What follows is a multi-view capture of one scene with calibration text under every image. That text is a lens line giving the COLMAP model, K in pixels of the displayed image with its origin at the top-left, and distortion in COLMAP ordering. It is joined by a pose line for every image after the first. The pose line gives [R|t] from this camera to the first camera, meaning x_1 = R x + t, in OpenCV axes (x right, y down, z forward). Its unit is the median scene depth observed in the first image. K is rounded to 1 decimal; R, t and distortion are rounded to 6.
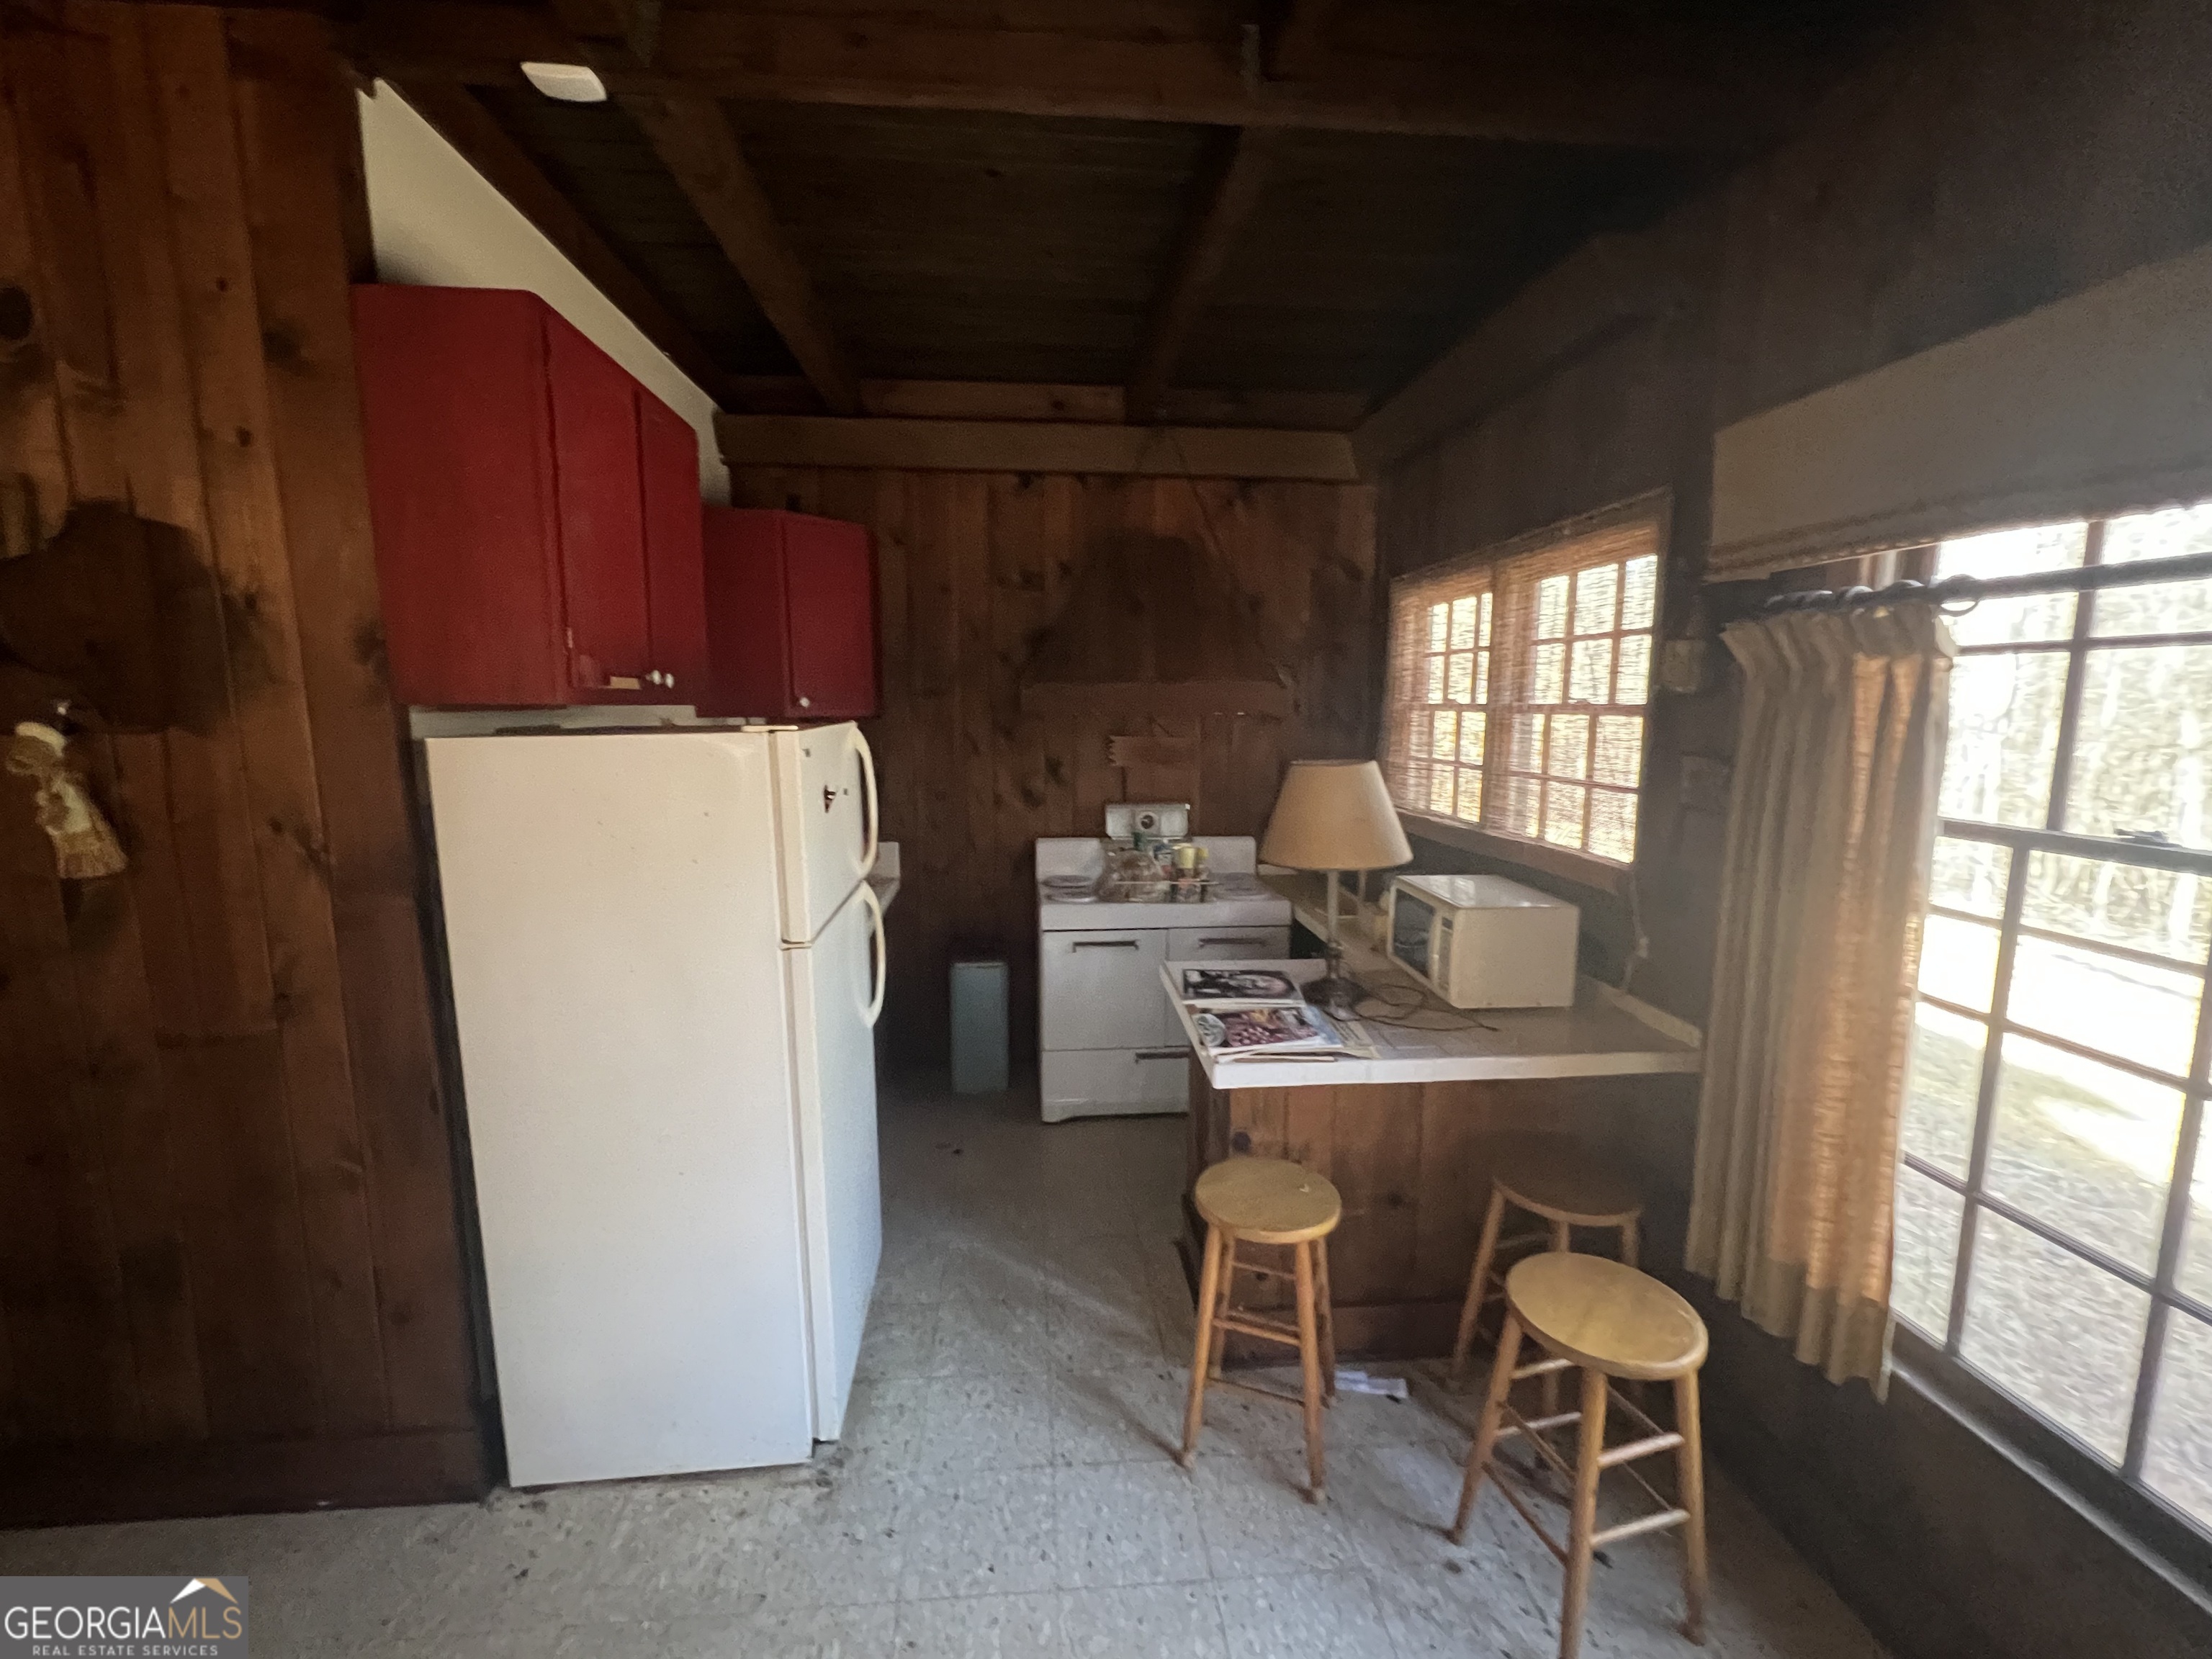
lens RADIAL K [[938.7, 0, 1102.7], [0, 938.7, 832.8], [0, 0, 1]] dist [-0.002459, -0.000406]
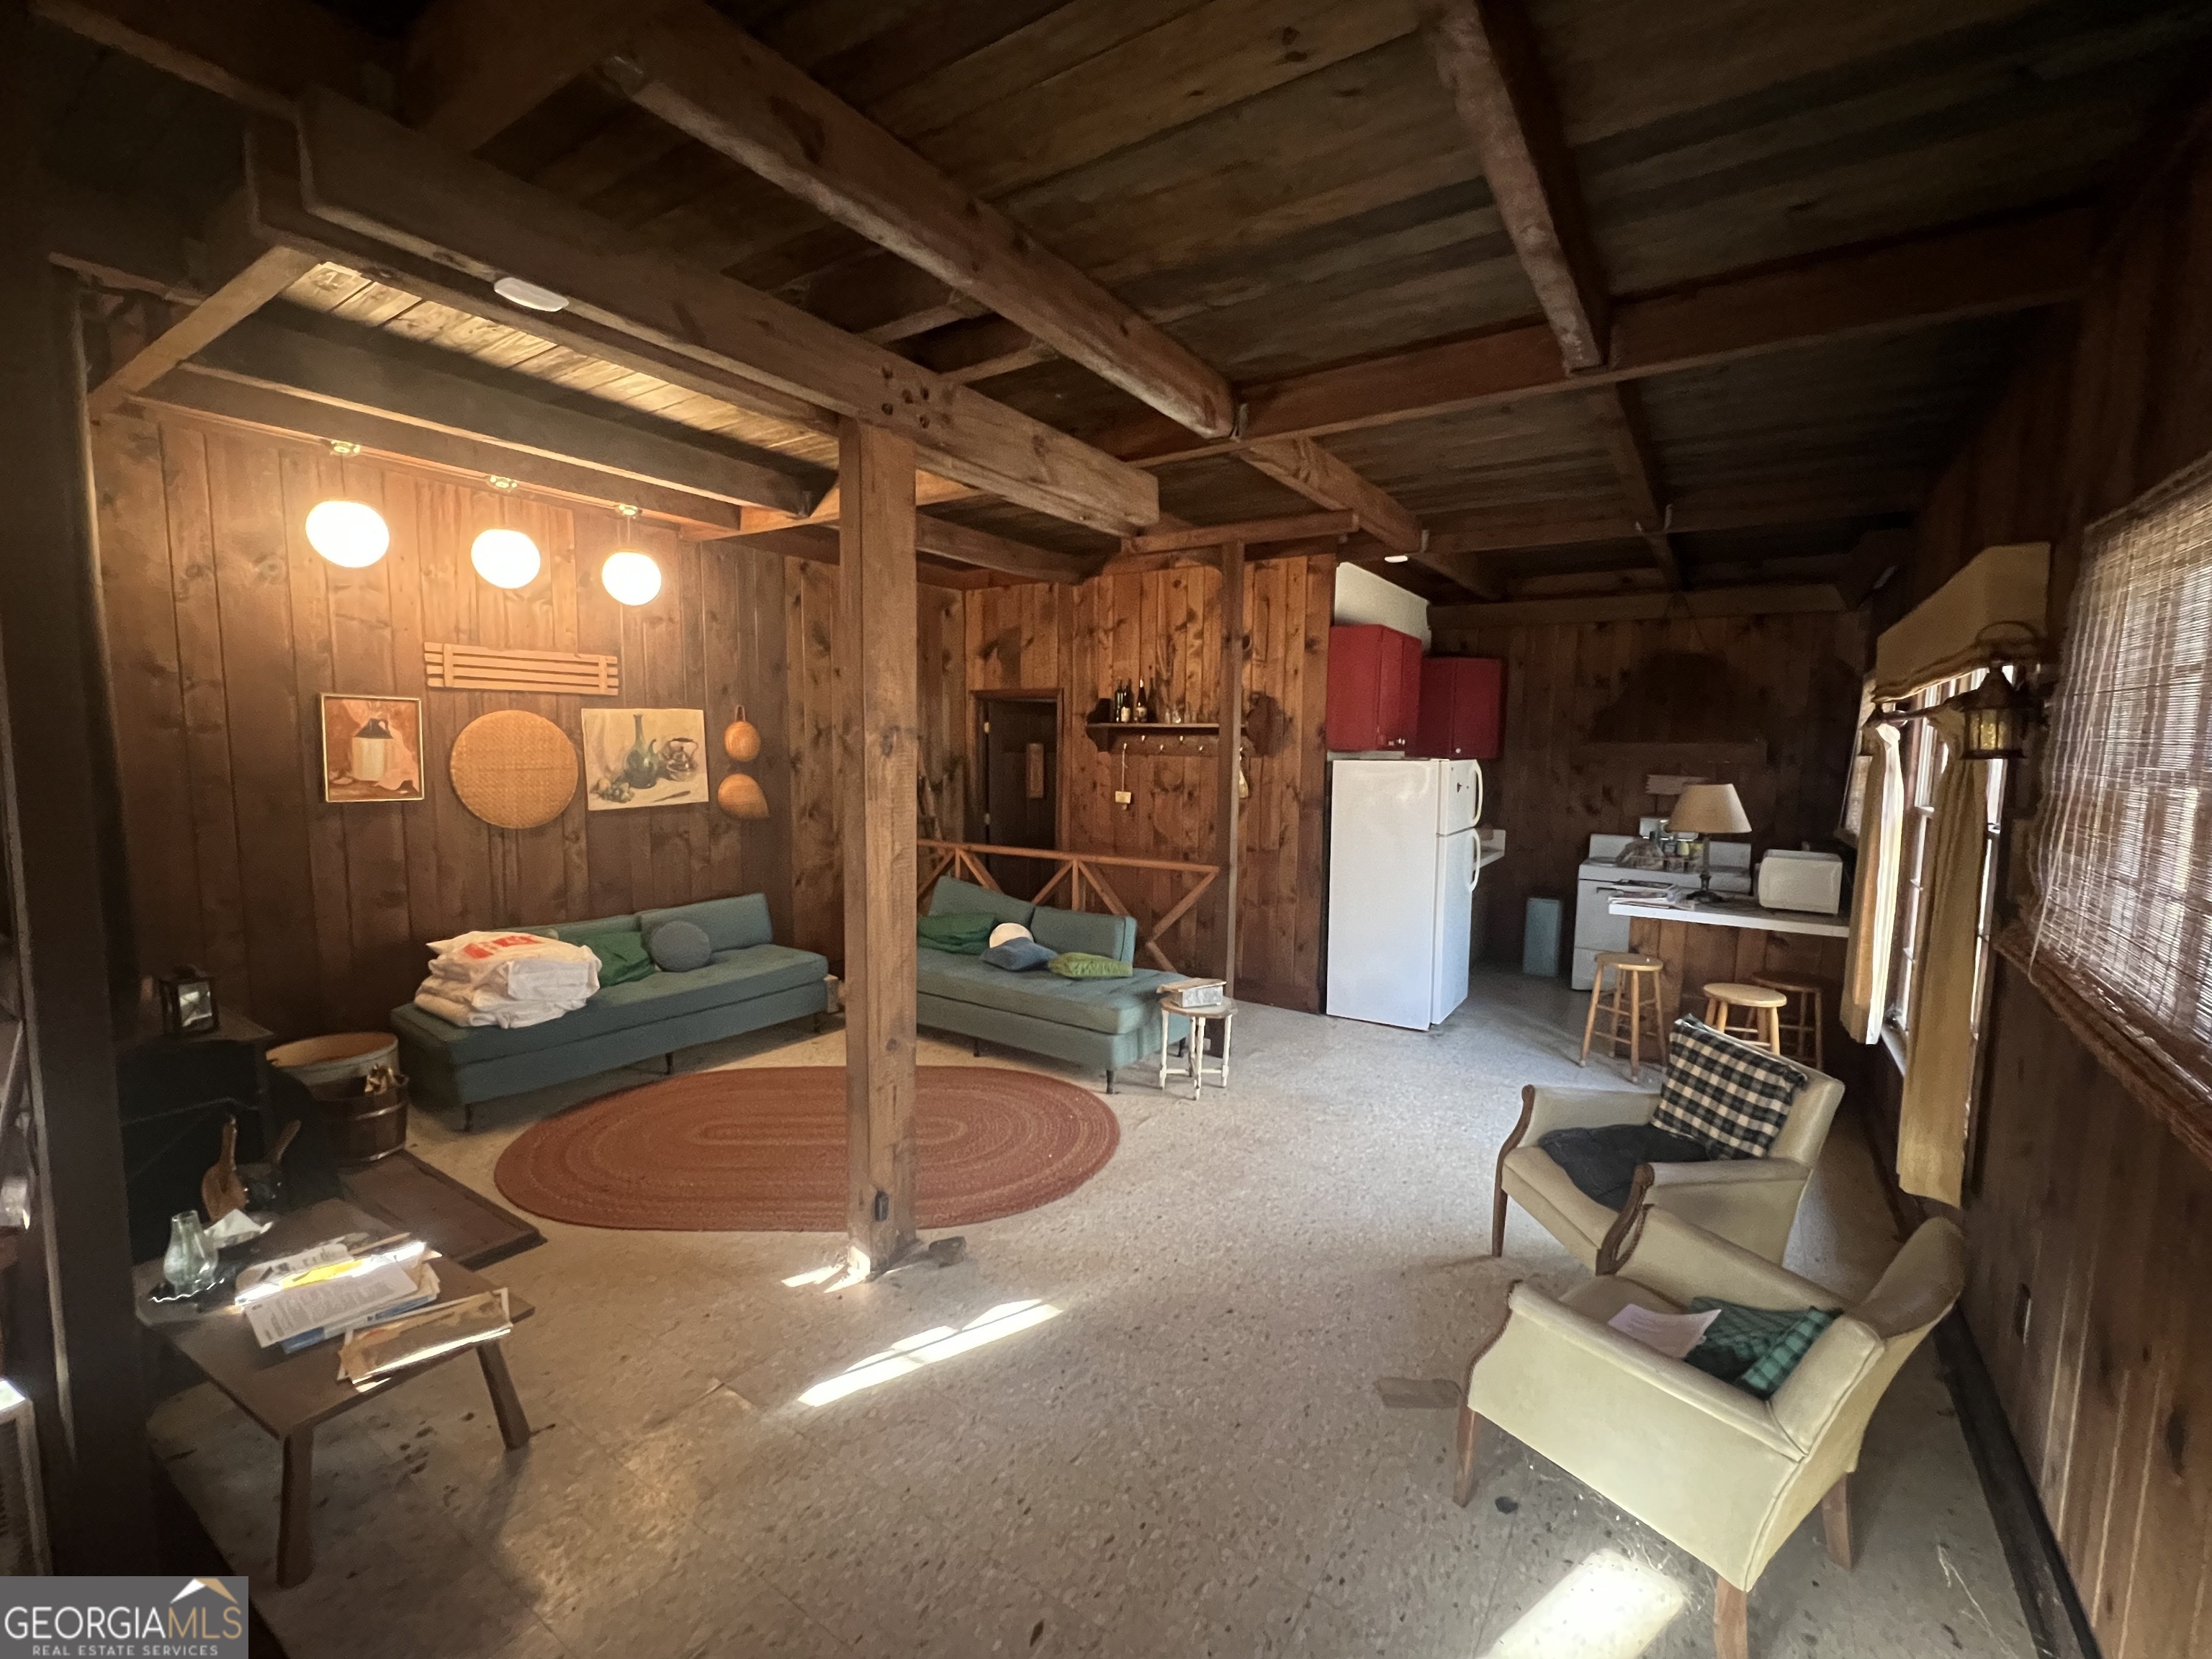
lens RADIAL K [[938.7, 0, 1102.7], [0, 938.7, 832.8], [0, 0, 1]] dist [-0.002459, -0.000406]
pose [[0.777041, 0.073404, -0.625155, 0.504385], [-0.103187, 0.994596, -0.011475, 0.191276], [0.620934, 0.073425, 0.780416, -1.437363]]
